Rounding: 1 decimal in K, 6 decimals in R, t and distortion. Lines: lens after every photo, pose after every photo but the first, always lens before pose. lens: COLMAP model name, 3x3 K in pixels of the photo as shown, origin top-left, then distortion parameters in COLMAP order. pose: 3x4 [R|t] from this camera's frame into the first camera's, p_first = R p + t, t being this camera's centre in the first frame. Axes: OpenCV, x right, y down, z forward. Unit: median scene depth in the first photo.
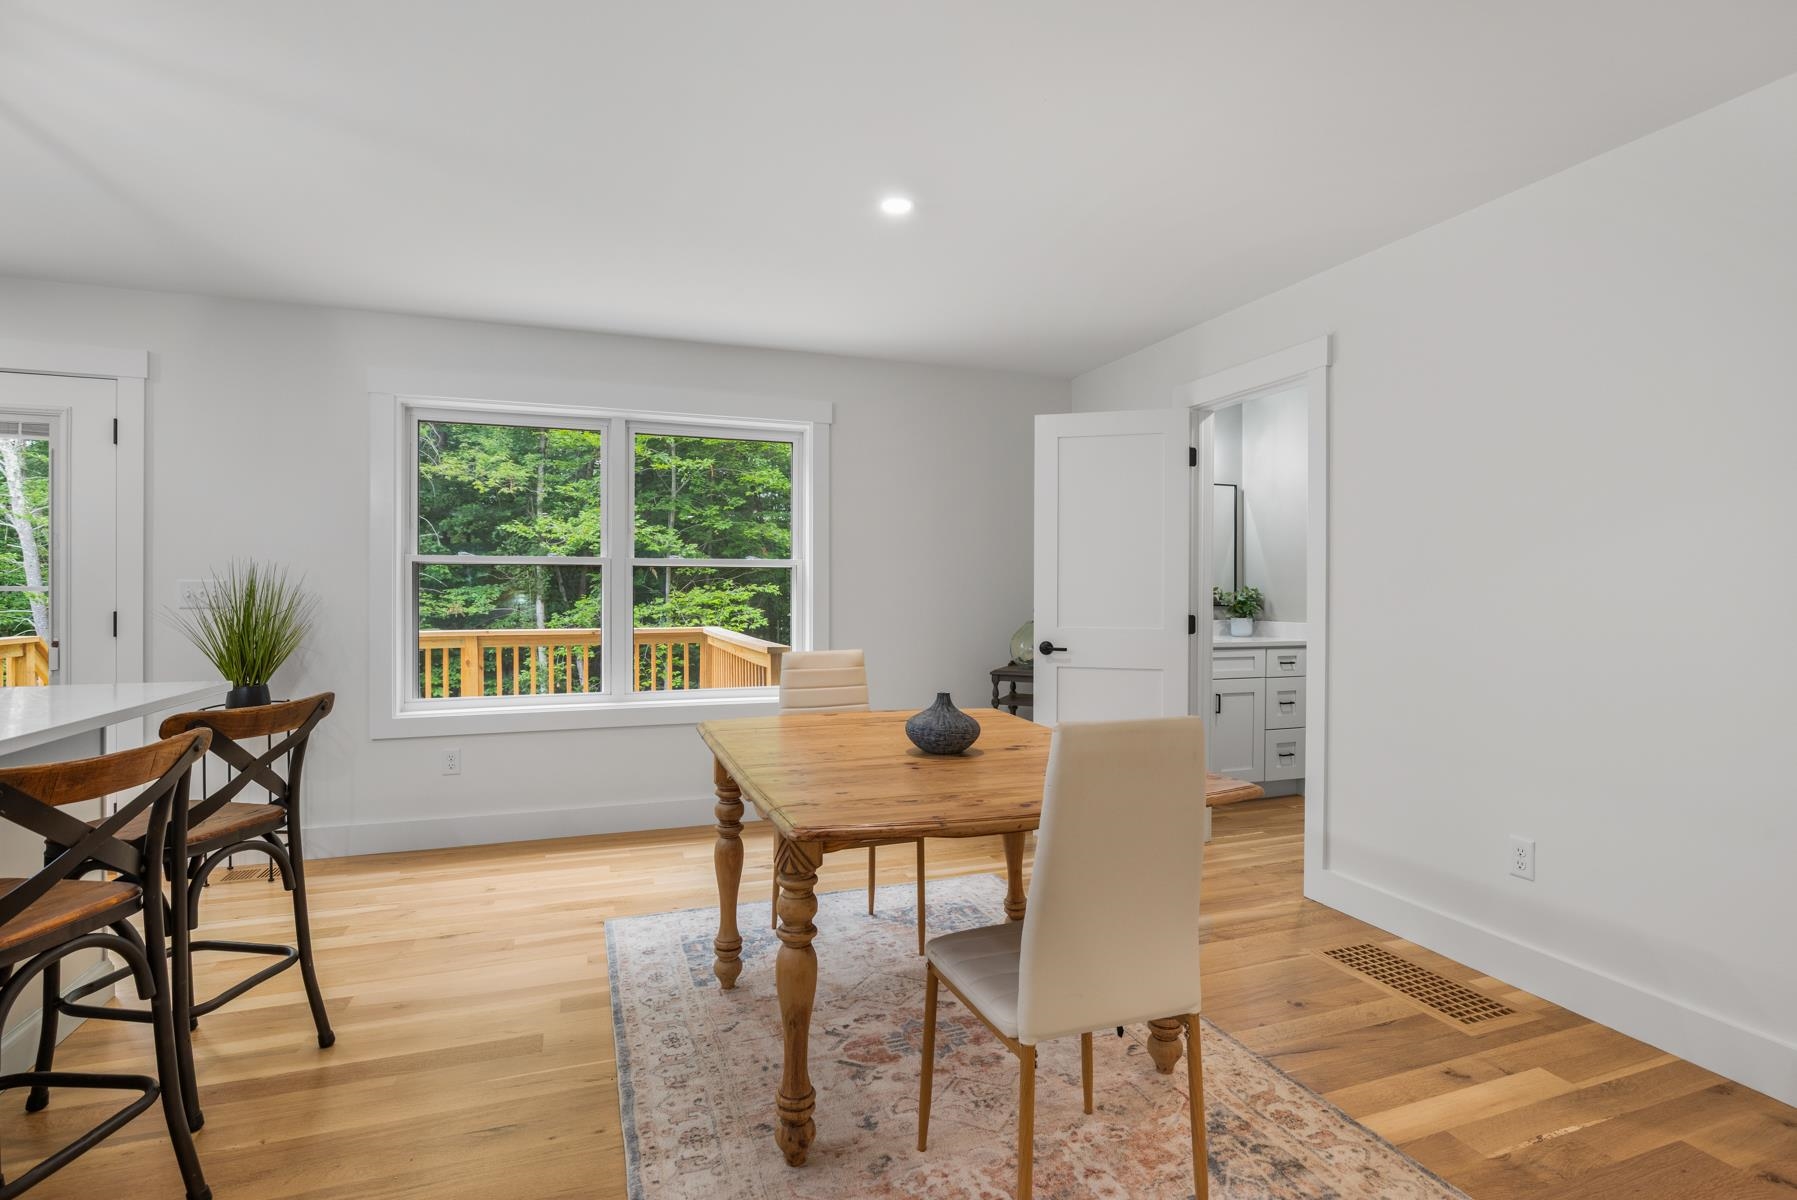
lens RADIAL K [[869.3, 0, 904.0], [0, 869.3, 595.3], [0, 0, 1]] dist [-0.012809, 0.001912]
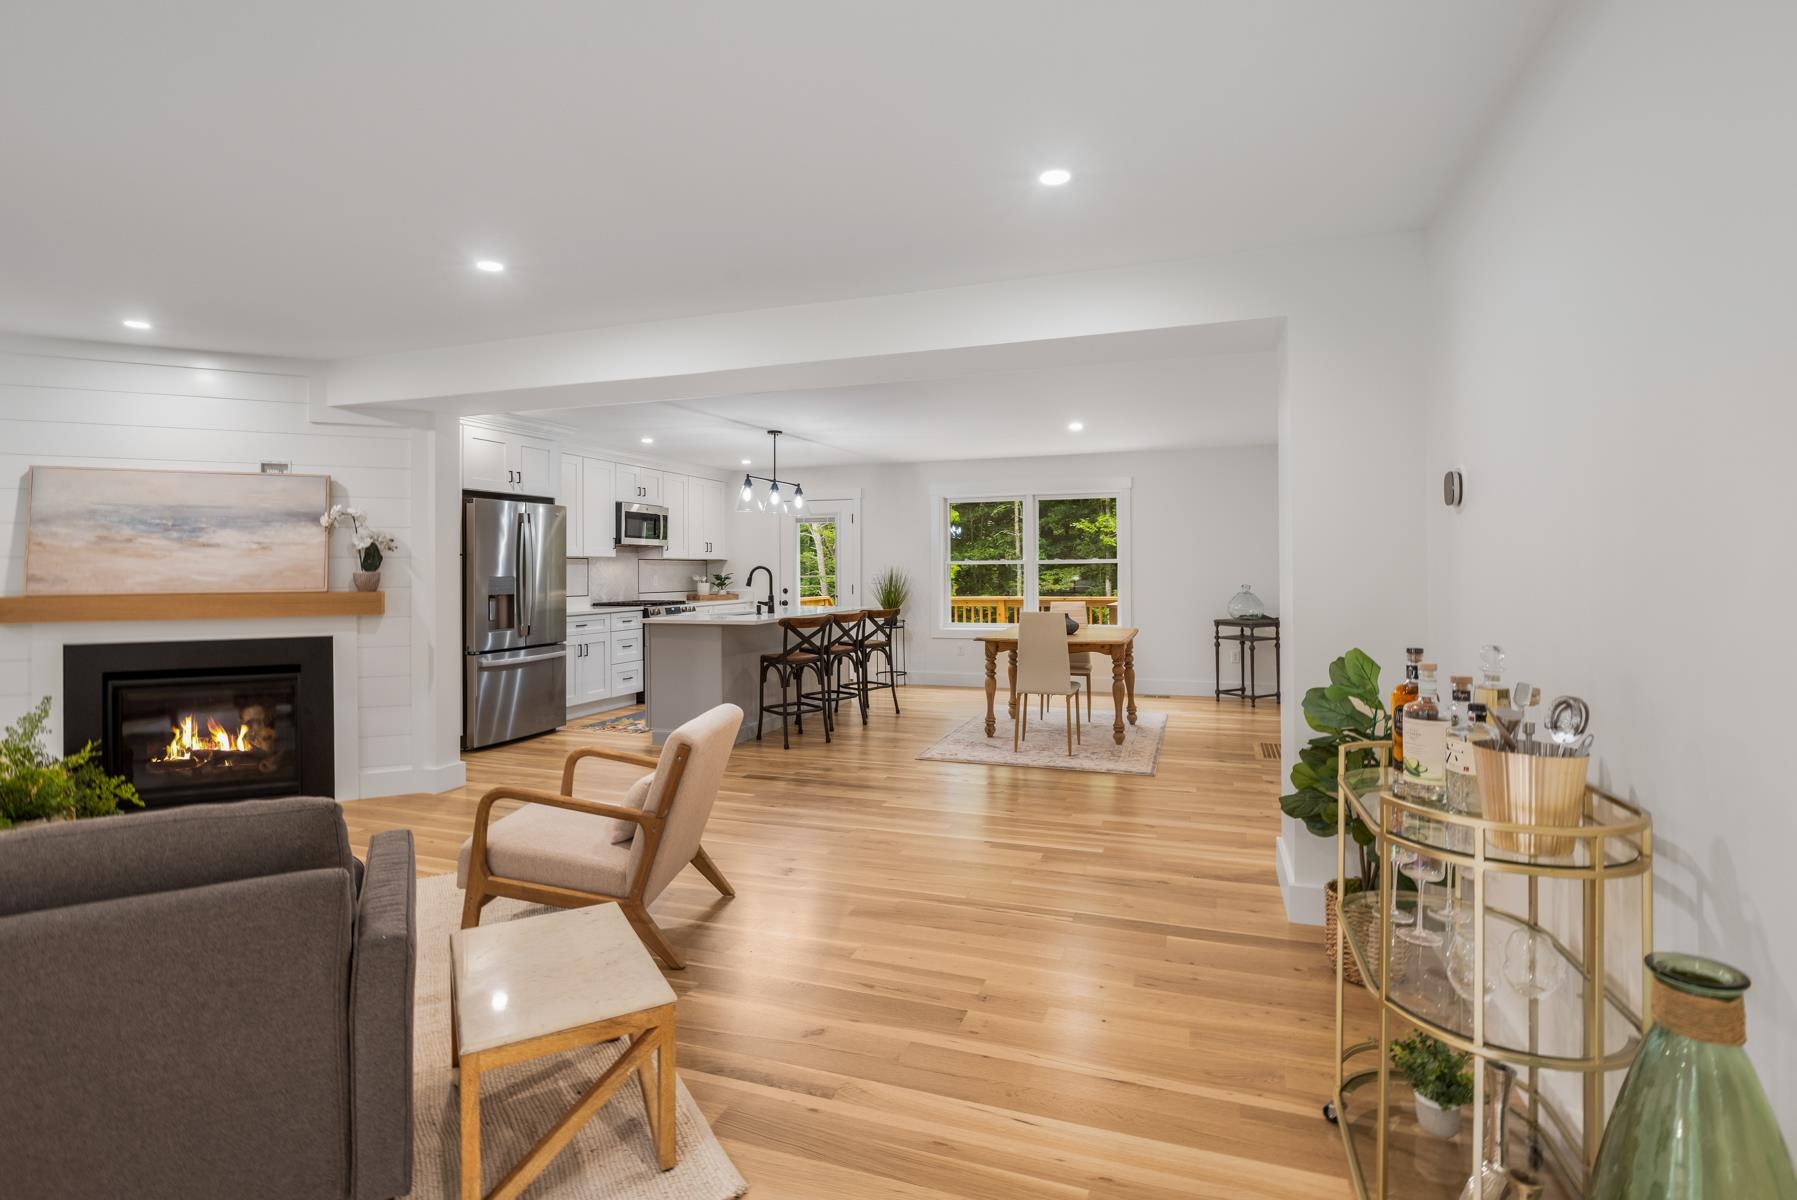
lens RADIAL K [[854.7, 0, 902.2], [0, 854.7, 569.8], [0, 0, 1]] dist [-0.007998, -0.001943]
pose [[0.769630, -0.008186, -0.638437, 0.960241], [0.004704, 0.999963, -0.007150, -0.008504], [0.638473, 0.002500, 0.769641, -1.012697]]
